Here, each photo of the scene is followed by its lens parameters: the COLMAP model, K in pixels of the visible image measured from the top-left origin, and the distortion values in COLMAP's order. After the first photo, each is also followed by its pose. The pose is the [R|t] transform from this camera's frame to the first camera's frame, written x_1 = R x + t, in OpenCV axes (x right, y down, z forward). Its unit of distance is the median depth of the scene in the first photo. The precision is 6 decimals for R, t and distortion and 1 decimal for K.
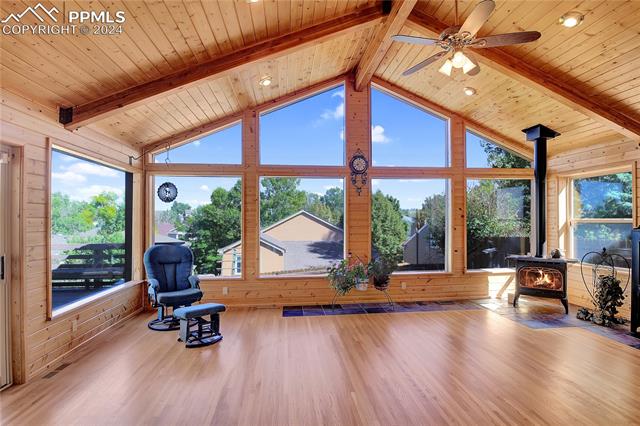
lens RADIAL K [[318.1, 0, 322.1], [0, 318.1, 214.7], [0, 0, 1]] dist [-0.027826, -0.000847]
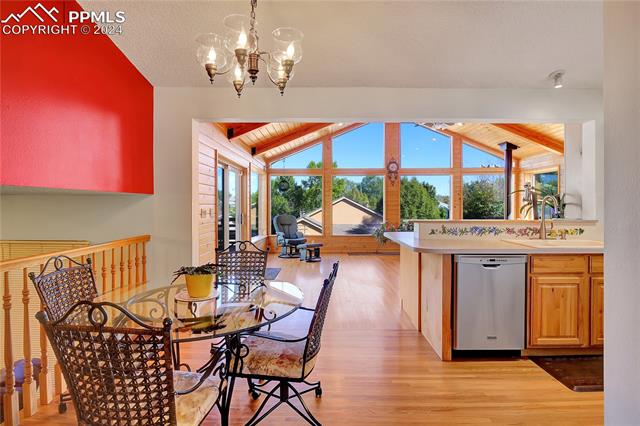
lens RADIAL K [[318.1, 0, 318.5], [0, 318.1, 210.6], [0, 0, 1]] dist [-0.027826, -0.000847]
pose [[0.992487, 0.001395, -0.122340, -0.062461], [0.001938, 0.999630, 0.027123, 0.019839], [0.122333, -0.027157, 0.992118, -0.664392]]
